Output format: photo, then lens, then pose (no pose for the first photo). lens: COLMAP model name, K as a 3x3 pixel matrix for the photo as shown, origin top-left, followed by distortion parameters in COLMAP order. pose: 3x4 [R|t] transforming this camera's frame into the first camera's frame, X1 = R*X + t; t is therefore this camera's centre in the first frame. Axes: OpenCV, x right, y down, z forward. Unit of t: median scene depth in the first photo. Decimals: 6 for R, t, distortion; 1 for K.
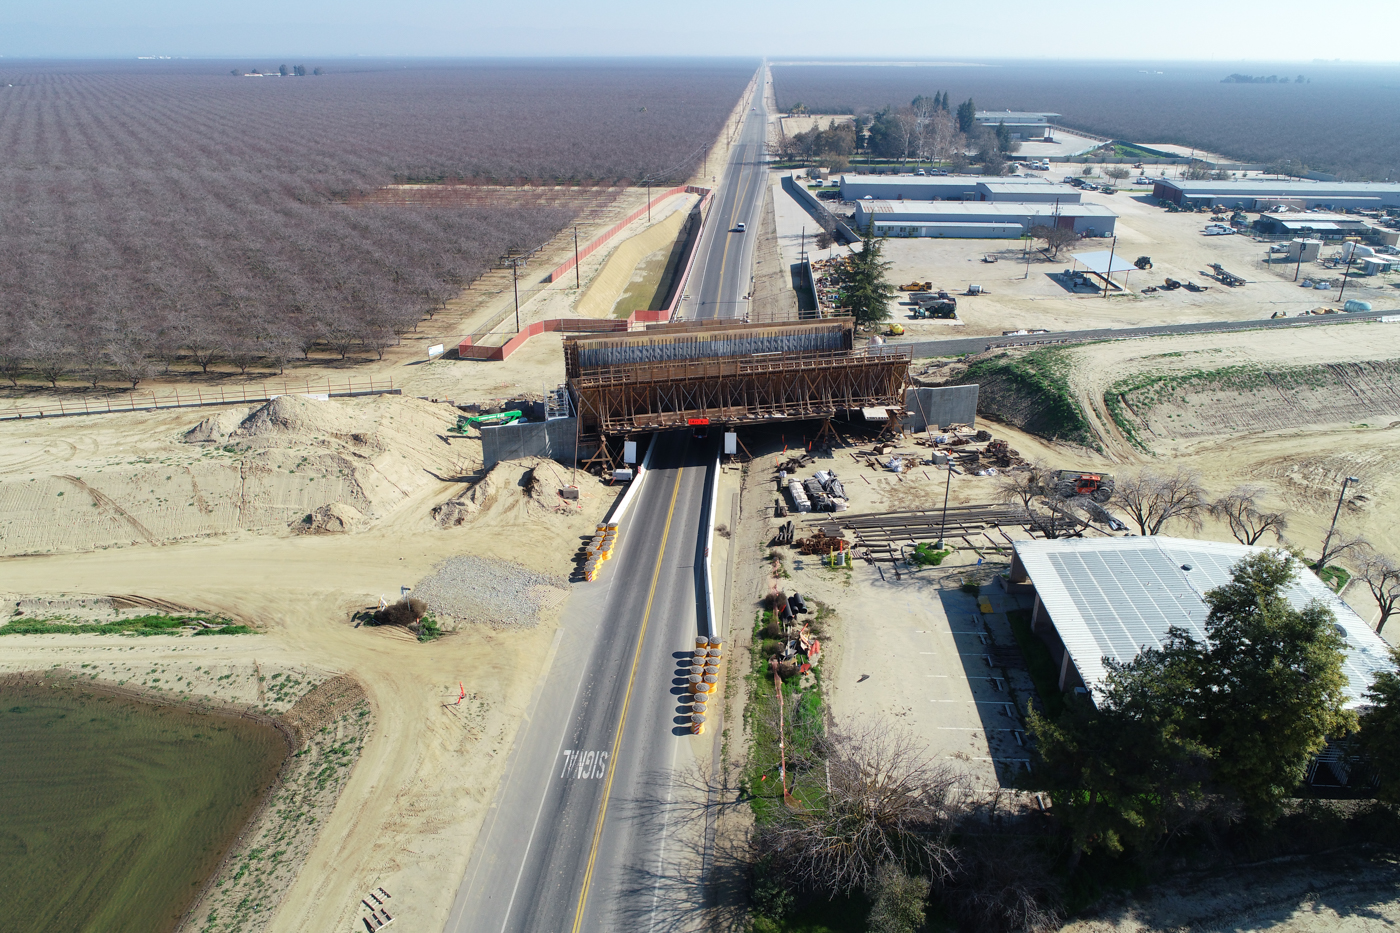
lens RADIAL K [[936.3, 0, 701.4], [0, 936.3, 467.6], [0, 0, 1]] dist [-0.002379, -0.000789]
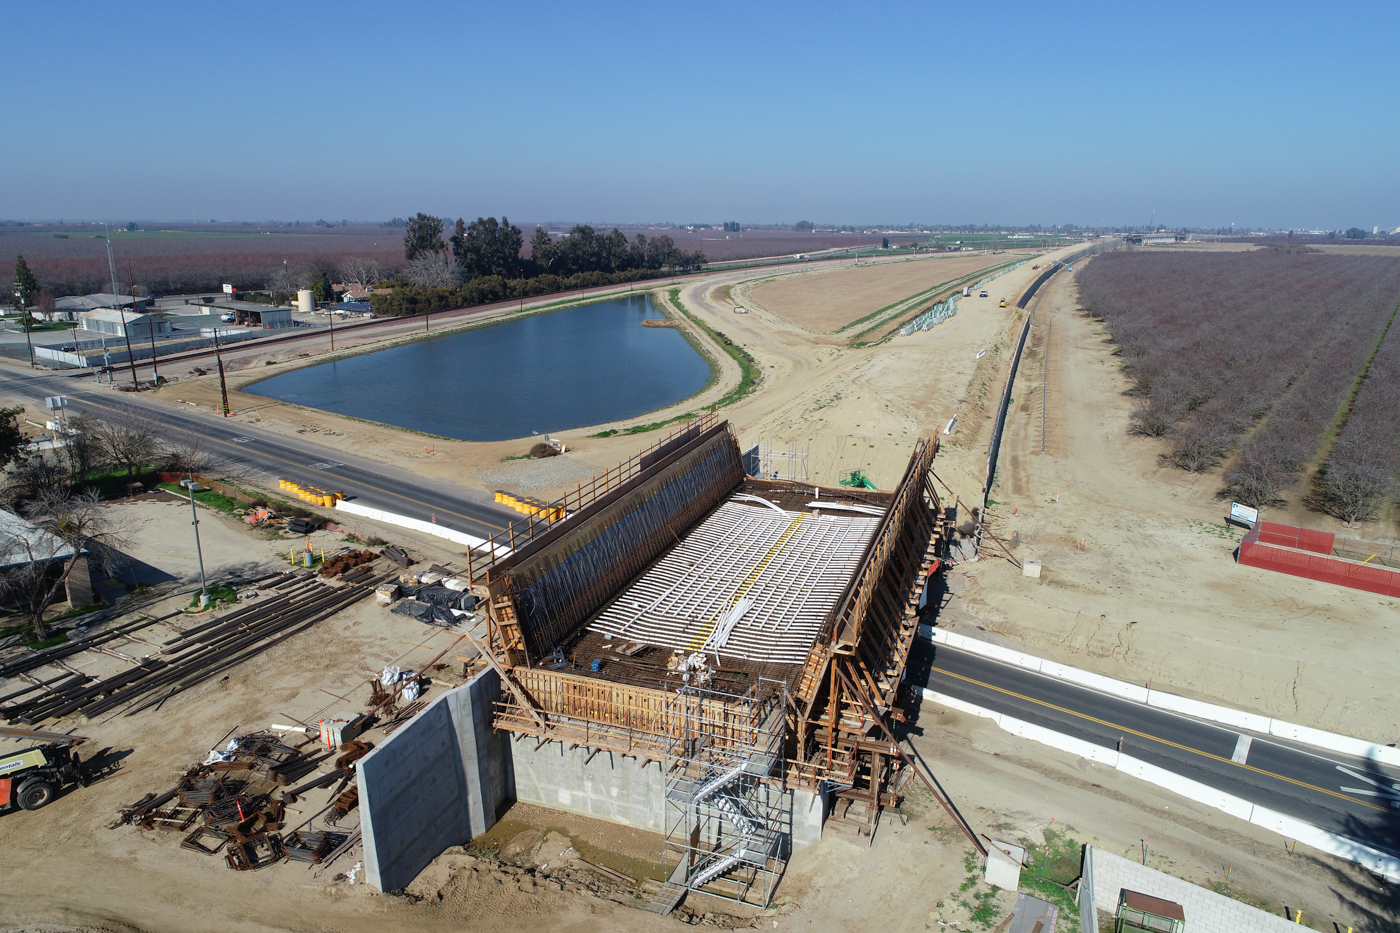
lens RADIAL K [[936.3, 0, 701.4], [0, 936.3, 467.6], [0, 0, 1]] dist [-0.002379, -0.000789]
pose [[-0.542328, 0.208996, -0.813758, 0.507601], [-0.349013, 0.825000, 0.444482, -0.384929], [0.764245, 0.525067, -0.374478, 1.237880]]
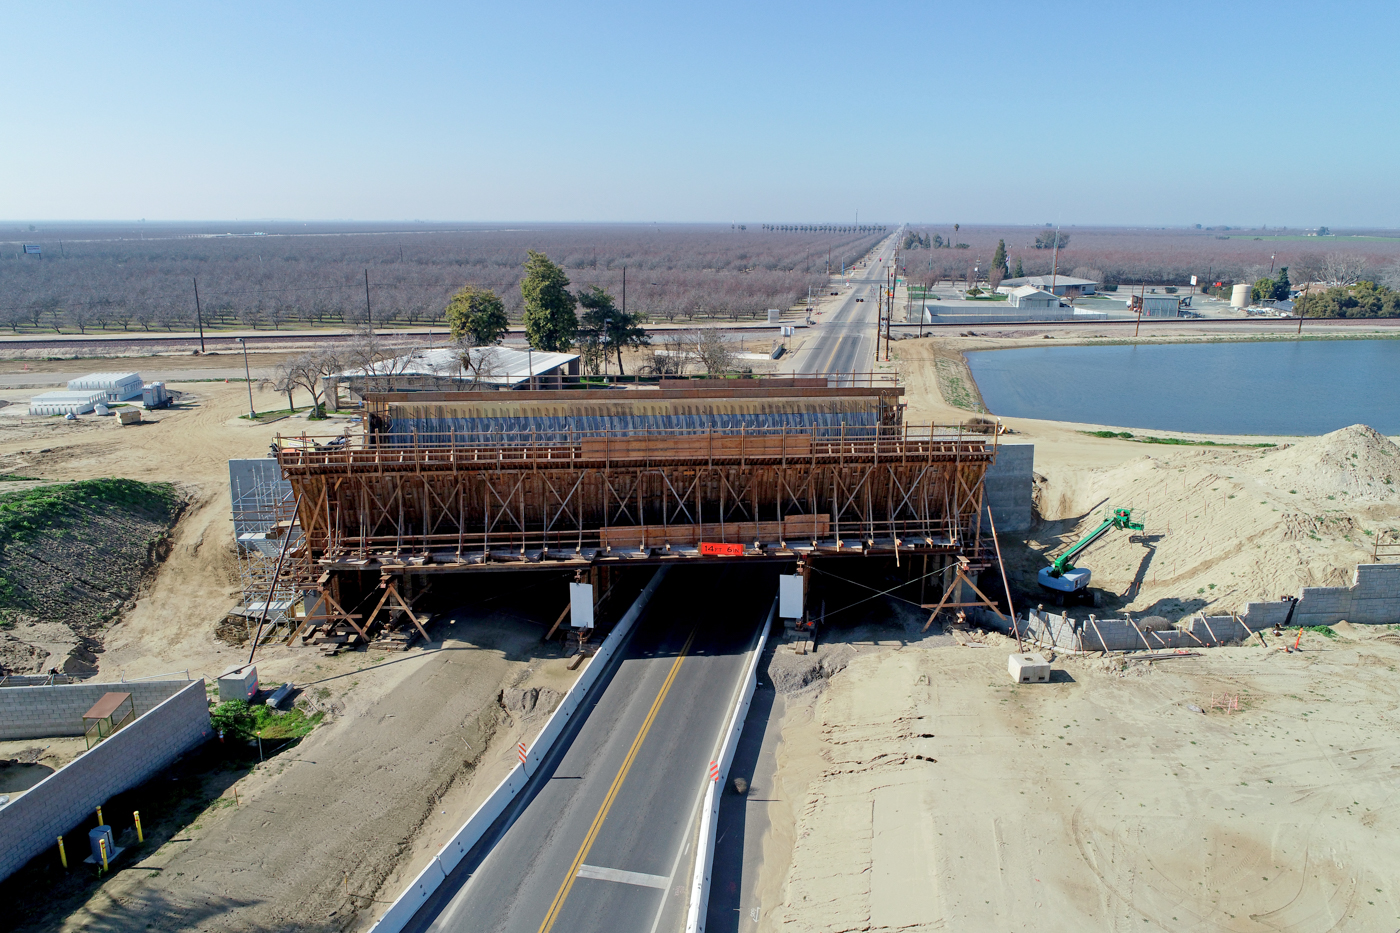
lens RADIAL K [[936.3, 0, 701.4], [0, 936.3, 467.6], [0, 0, 1]] dist [-0.002379, -0.000789]
pose [[-0.990236, -0.042464, 0.132779, -0.075133], [0.050159, 0.780153, 0.623574, -0.460544], [-0.130067, 0.624145, -0.770406, 1.507528]]
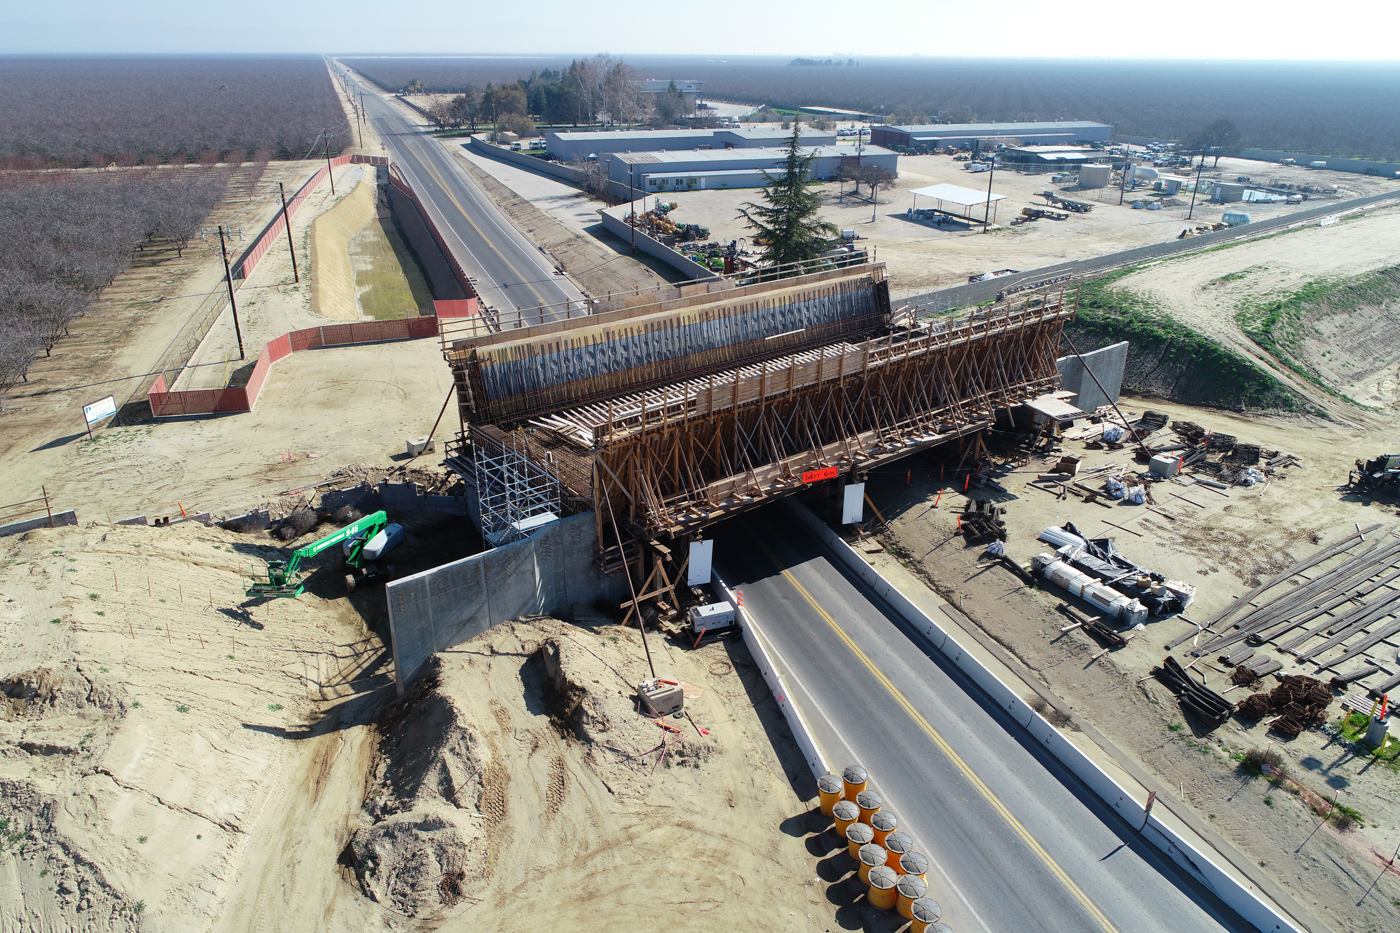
lens RADIAL K [[936.3, 0, 701.4], [0, 936.3, 467.6], [0, 0, 1]] dist [-0.002379, -0.000789]
pose [[0.913052, -0.165791, 0.372625, -0.238866], [0.165103, 0.985690, 0.034005, -0.078160], [-0.372931, 0.030474, 0.927359, 0.551366]]
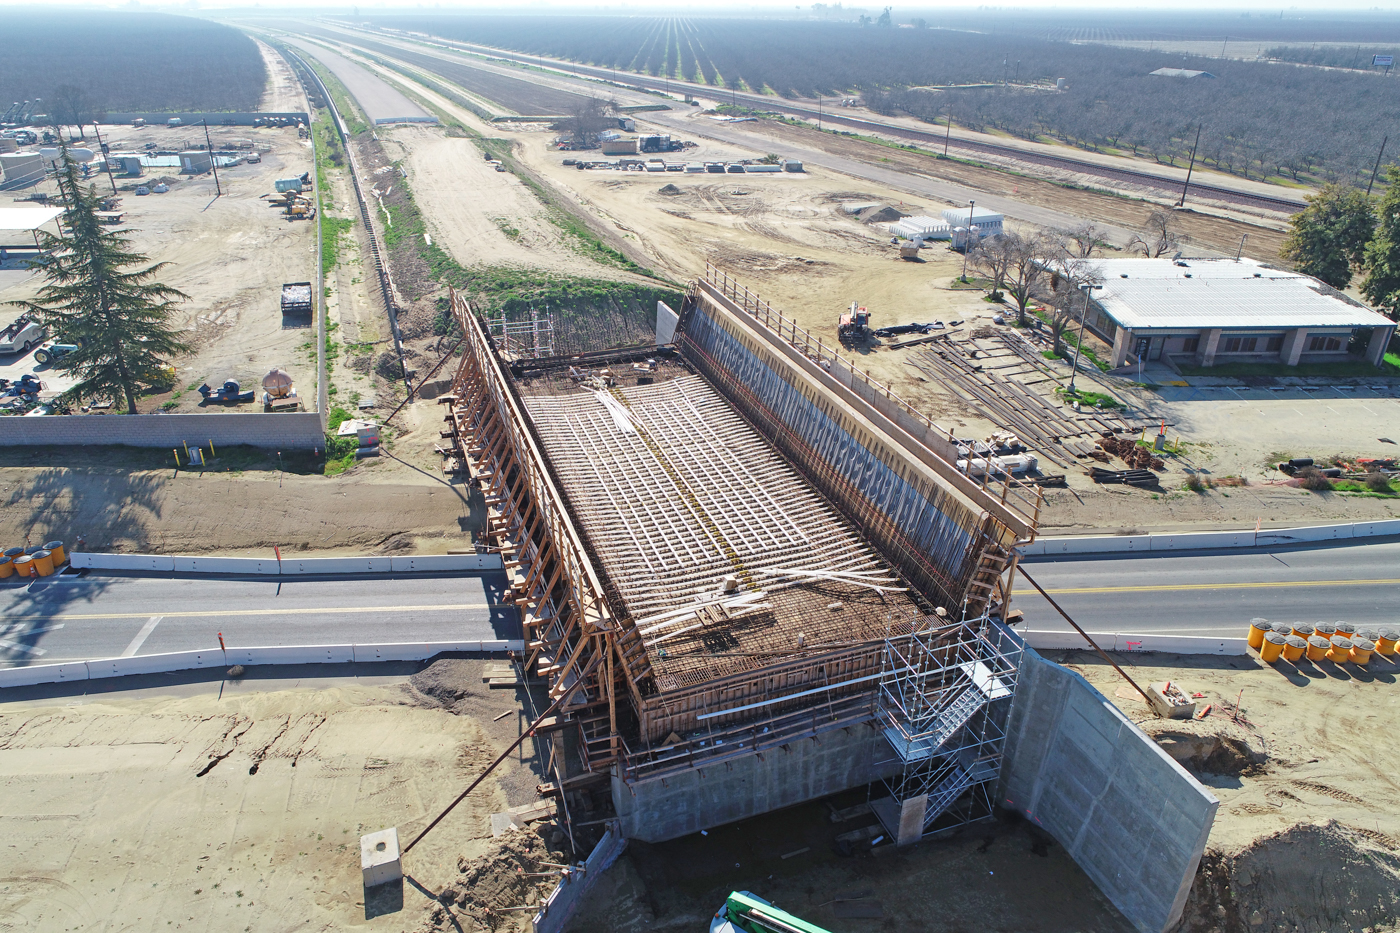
lens RADIAL K [[936.3, 0, 701.4], [0, 936.3, 467.6], [0, 0, 1]] dist [-0.002379, -0.000789]
pose [[-0.102632, -0.447850, 0.888199, -0.413227], [0.398747, 0.799509, 0.449207, -0.311165], [-0.911300, 0.400269, 0.096523, 1.018184]]
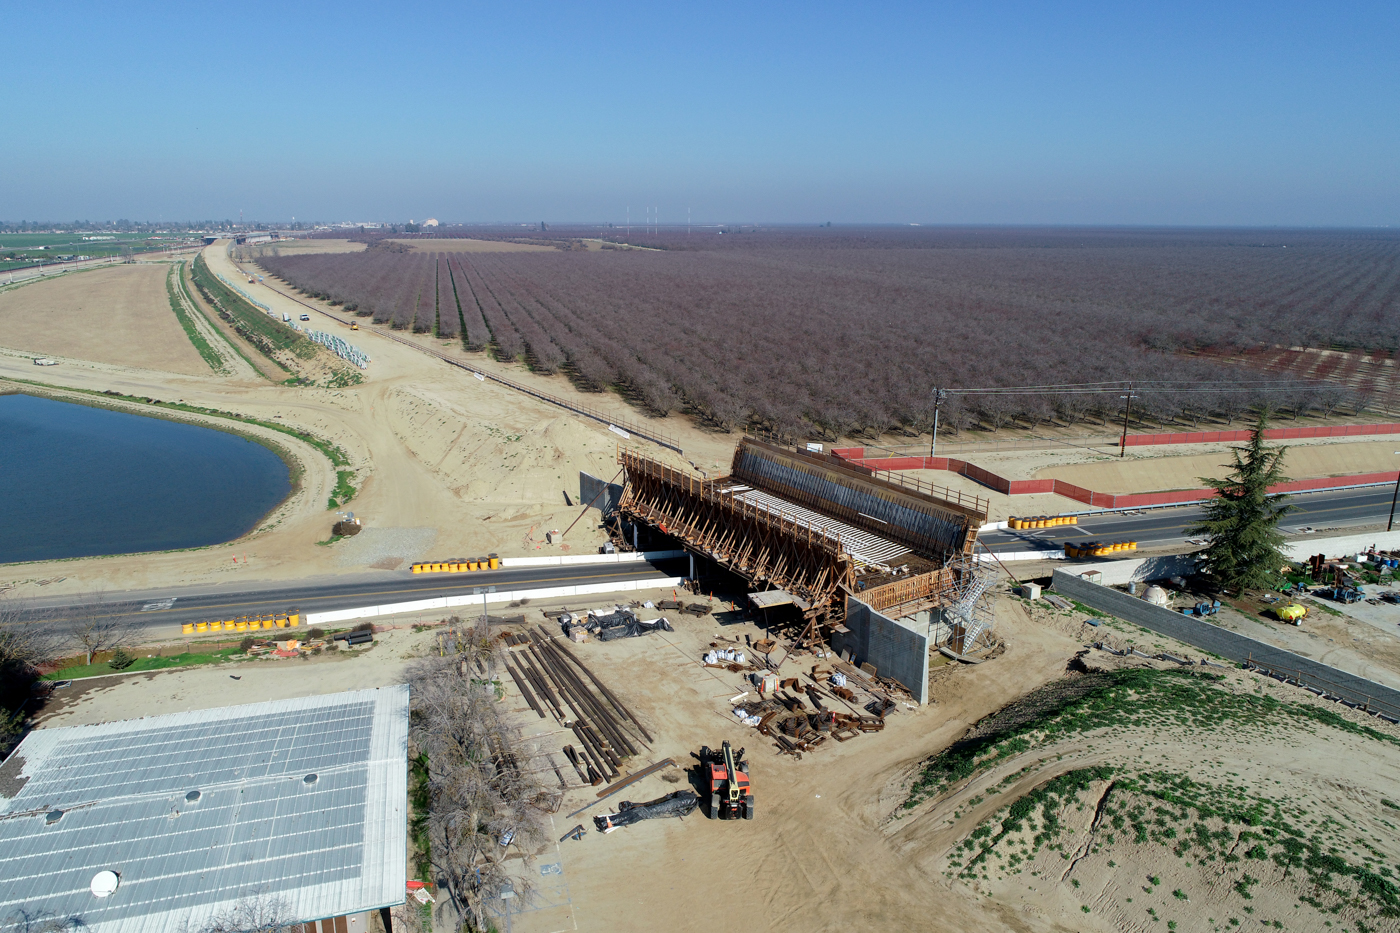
lens RADIAL K [[936.3, 0, 701.4], [0, 936.3, 467.6], [0, 0, 1]] dist [-0.002379, -0.000789]
pose [[0.334418, 0.242984, -0.910562, 0.847120], [-0.384208, 0.917404, 0.103704, -0.213892], [0.860552, 0.315164, 0.400153, 0.617125]]
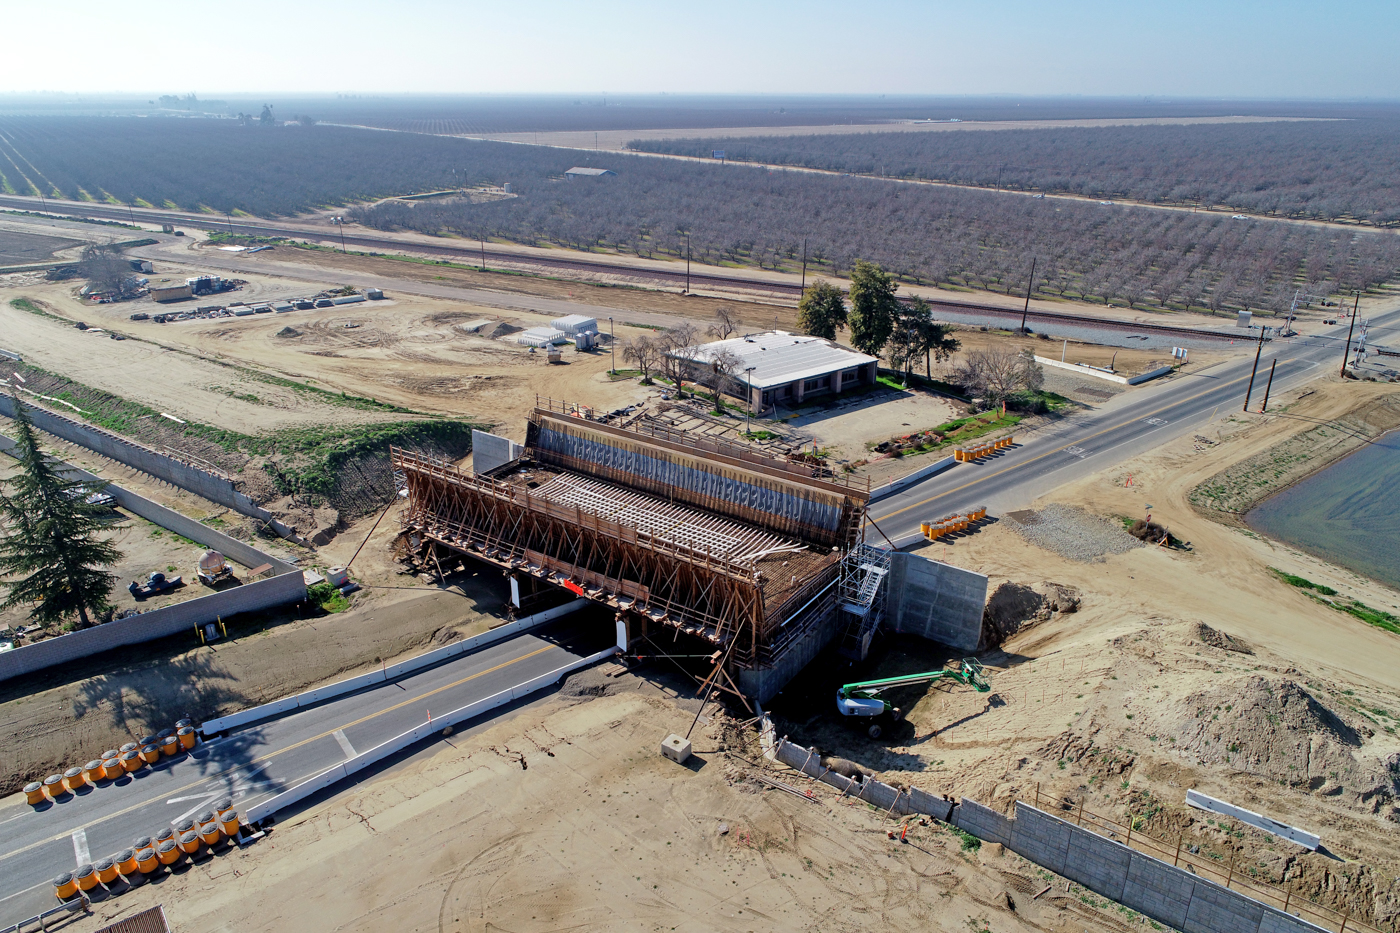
lens RADIAL K [[936.3, 0, 701.4], [0, 936.3, 467.6], [0, 0, 1]] dist [-0.002379, -0.000789]
pose [[-0.658608, -0.288461, 0.695000, -0.545163], [0.299105, 0.747151, 0.593550, -0.581477], [-0.690486, 0.598795, -0.405800, 1.327931]]
